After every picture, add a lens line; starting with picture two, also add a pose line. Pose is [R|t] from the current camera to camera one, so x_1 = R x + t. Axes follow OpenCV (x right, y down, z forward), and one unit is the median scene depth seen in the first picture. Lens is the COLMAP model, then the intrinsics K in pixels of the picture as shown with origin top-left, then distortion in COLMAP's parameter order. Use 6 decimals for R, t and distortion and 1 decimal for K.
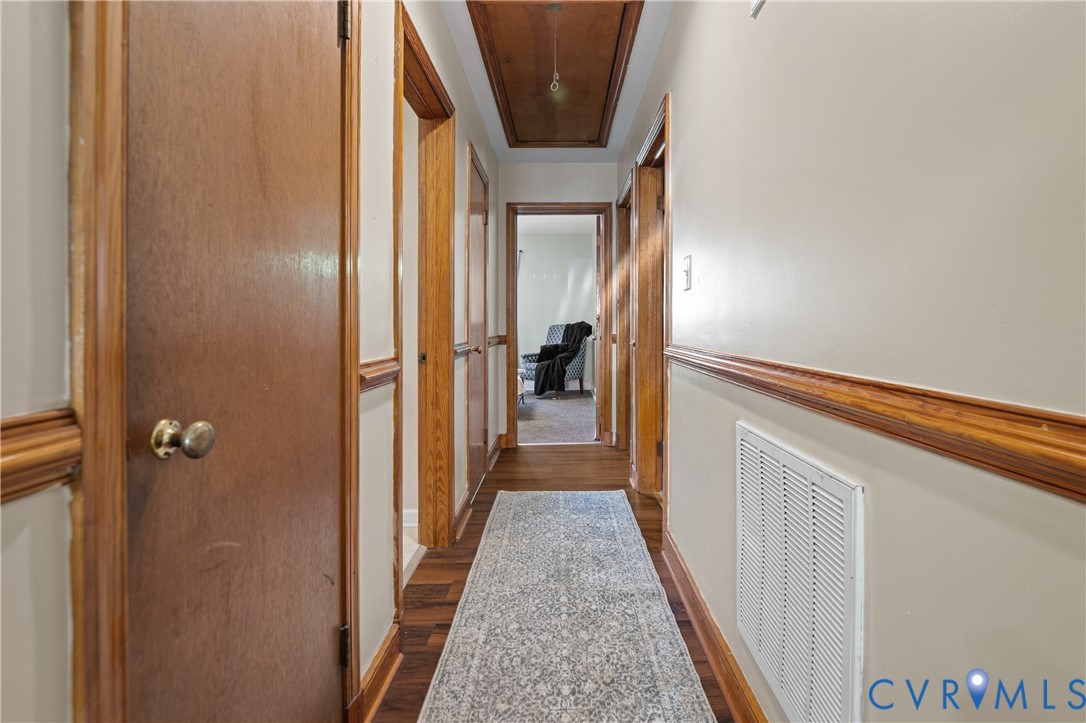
lens RADIAL K [[501.2, 0, 557.2], [0, 501.2, 327.2], [0, 0, 1]] dist [-0.011519, -0.001033]
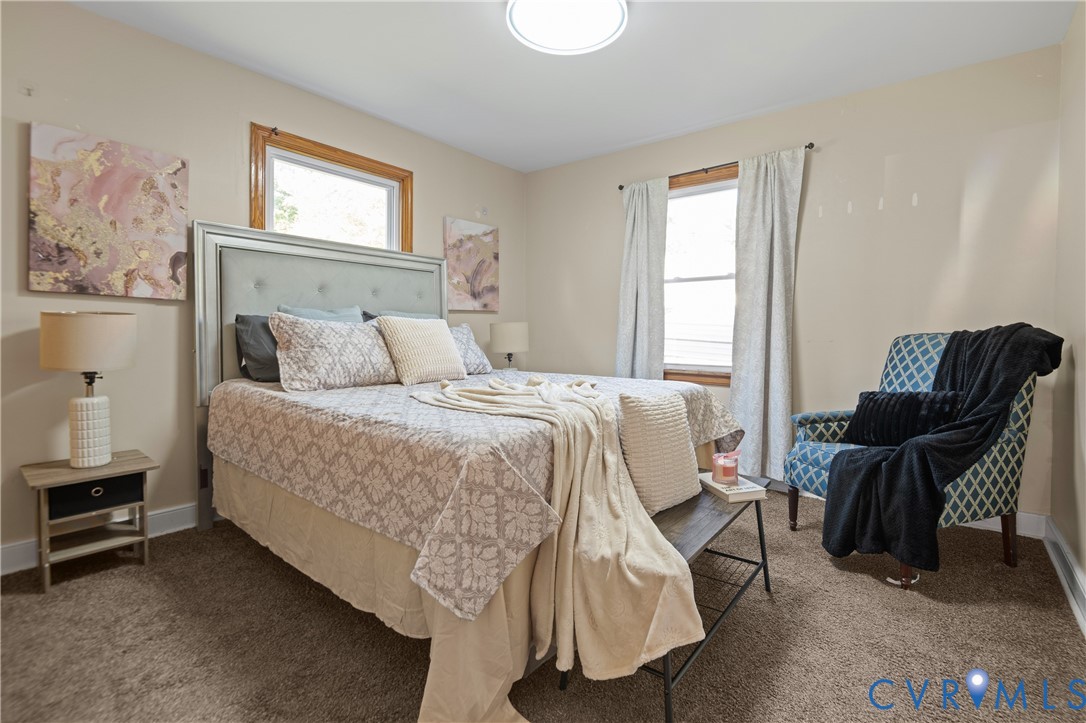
lens RADIAL K [[501.2, 0, 554.1], [0, 501.2, 337.8], [0, 0, 1]] dist [-0.011519, -0.001033]
pose [[0.783234, 0.017902, -0.621469, 0.016538], [-0.011389, 0.999831, 0.014447, -0.004379], [0.621622, -0.004237, 0.783306, 0.598043]]
